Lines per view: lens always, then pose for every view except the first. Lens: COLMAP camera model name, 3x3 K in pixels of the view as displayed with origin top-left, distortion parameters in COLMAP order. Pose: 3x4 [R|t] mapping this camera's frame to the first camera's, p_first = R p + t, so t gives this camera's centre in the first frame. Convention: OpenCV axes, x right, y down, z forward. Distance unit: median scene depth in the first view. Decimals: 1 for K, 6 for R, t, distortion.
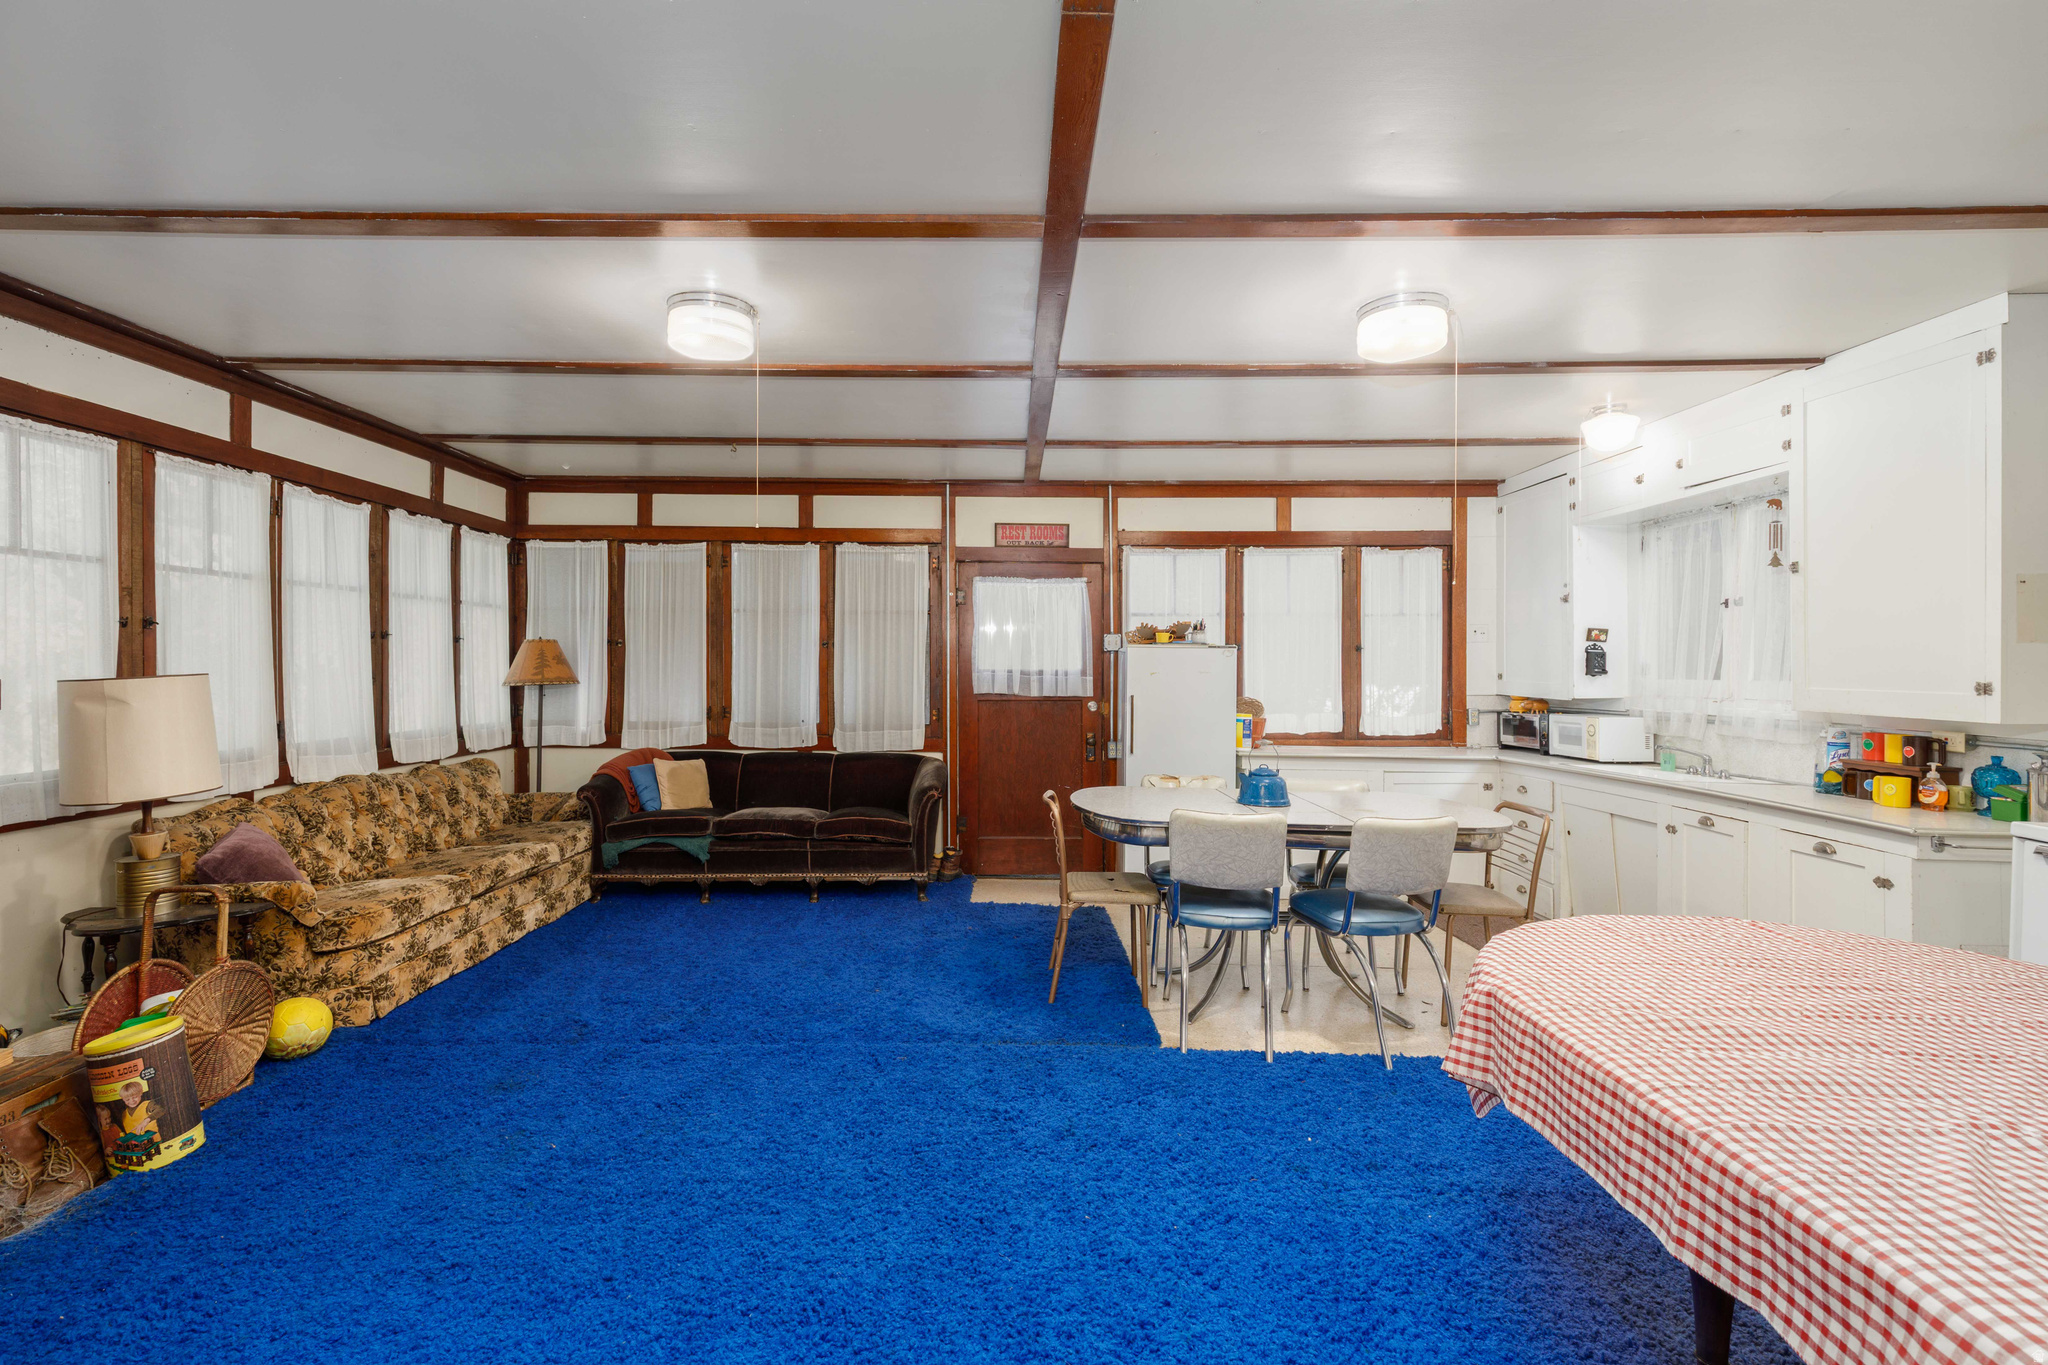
lens RADIAL K [[941.1, 0, 1024.0], [0, 941.1, 682.5], [0, 0, 1]] dist [0.012604, 0.000260]
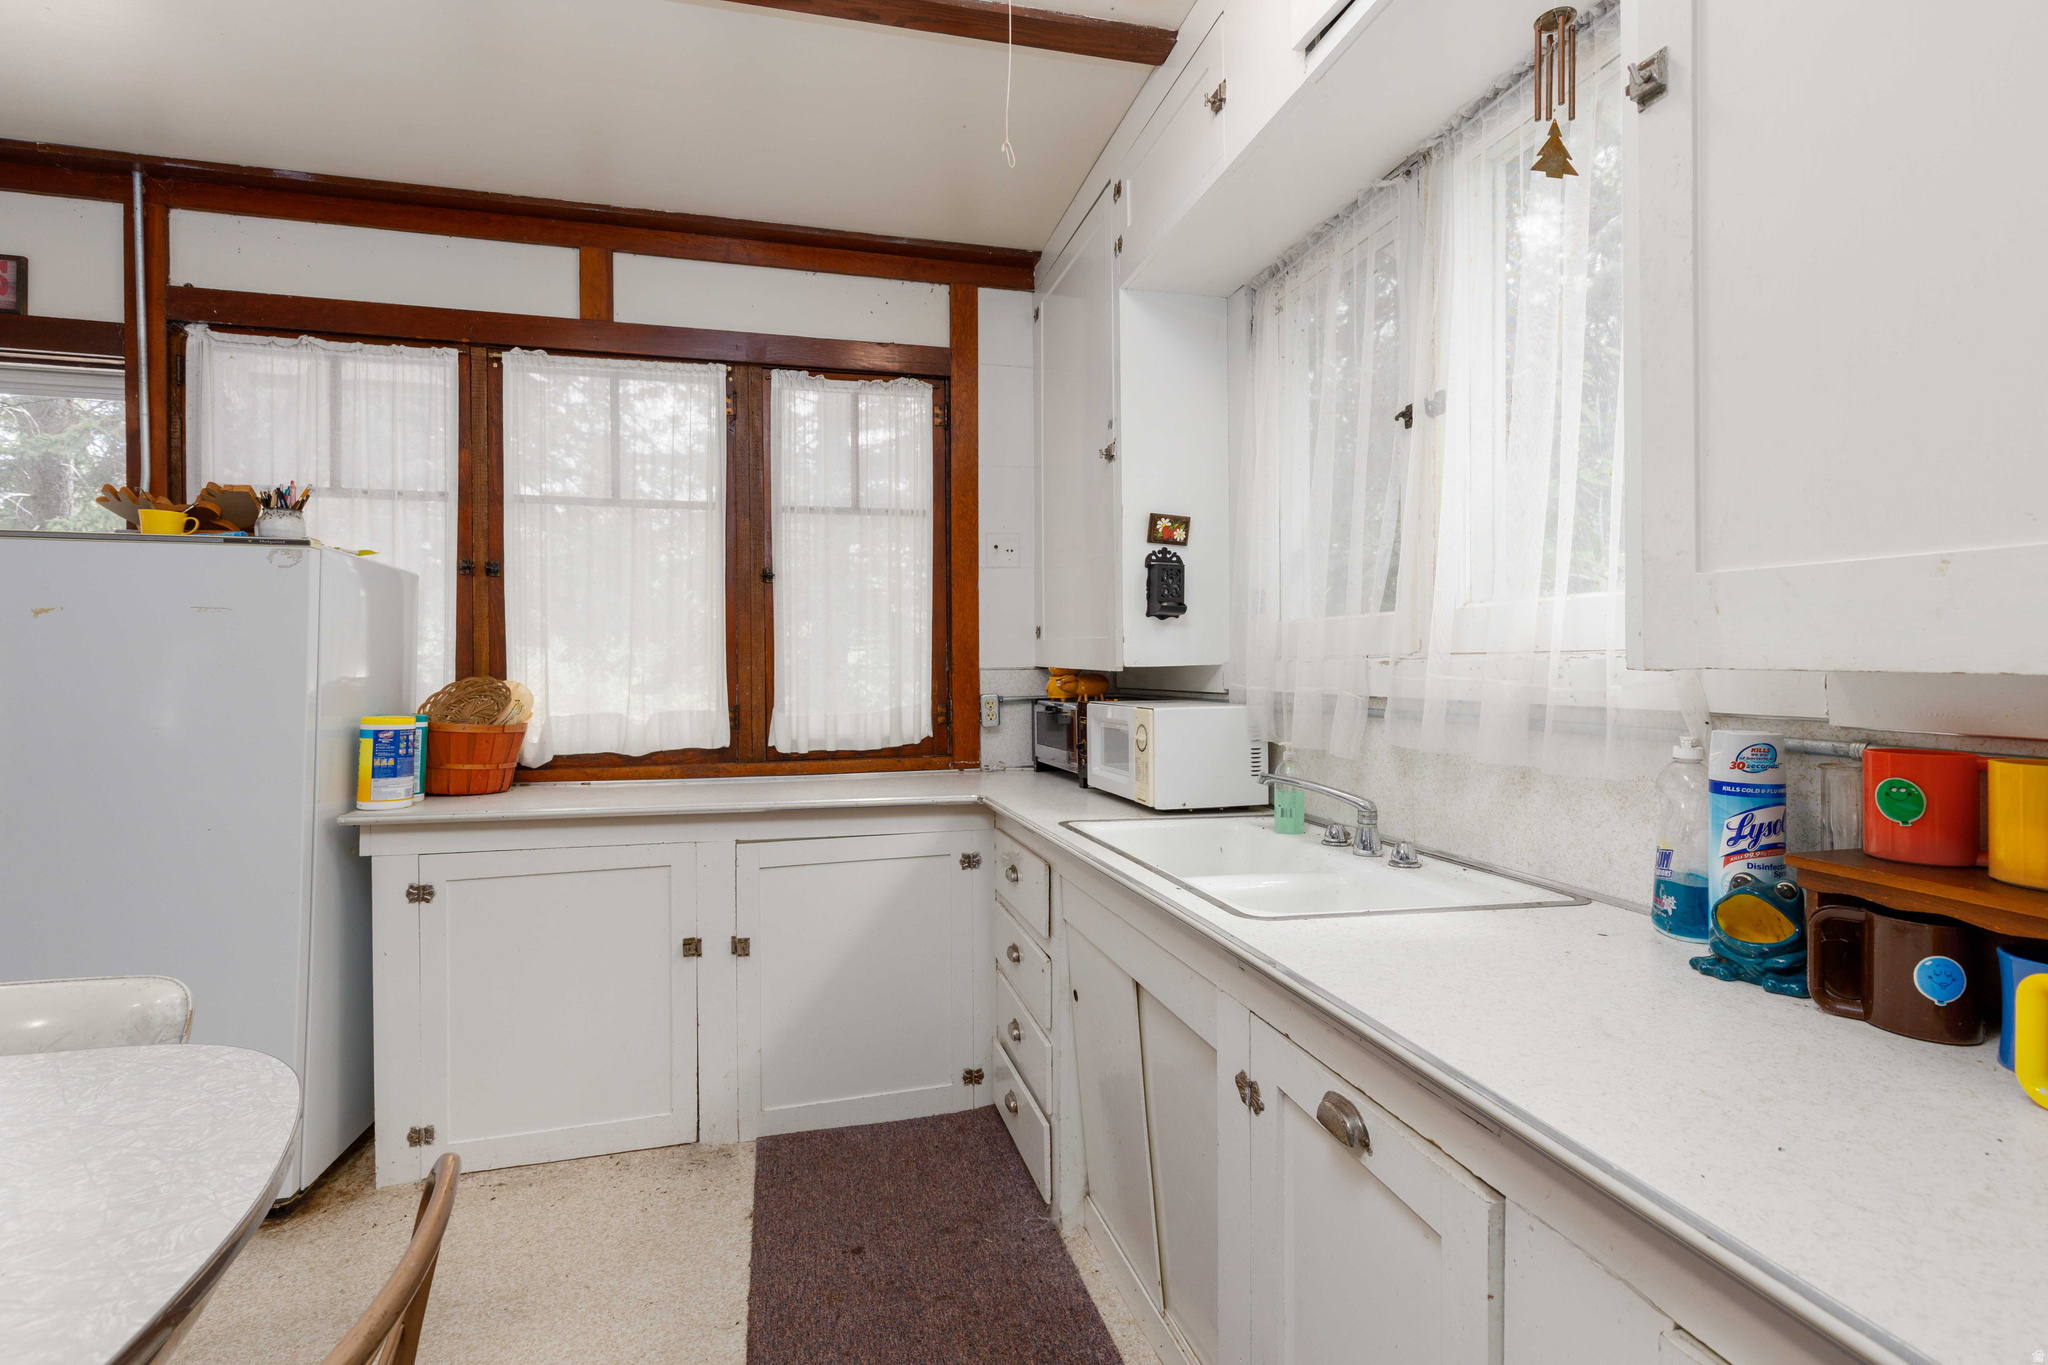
lens RADIAL K [[963.0, 0, 1024.0], [0, 963.0, 682.5], [0, 0, 1]] dist [0.035954, 0.000234]
pose [[0.966836, -0.012234, 0.255105, 0.365800], [0.010945, 0.999919, 0.006471, 0.018435], [-0.255164, -0.003464, 0.966892, 0.492734]]
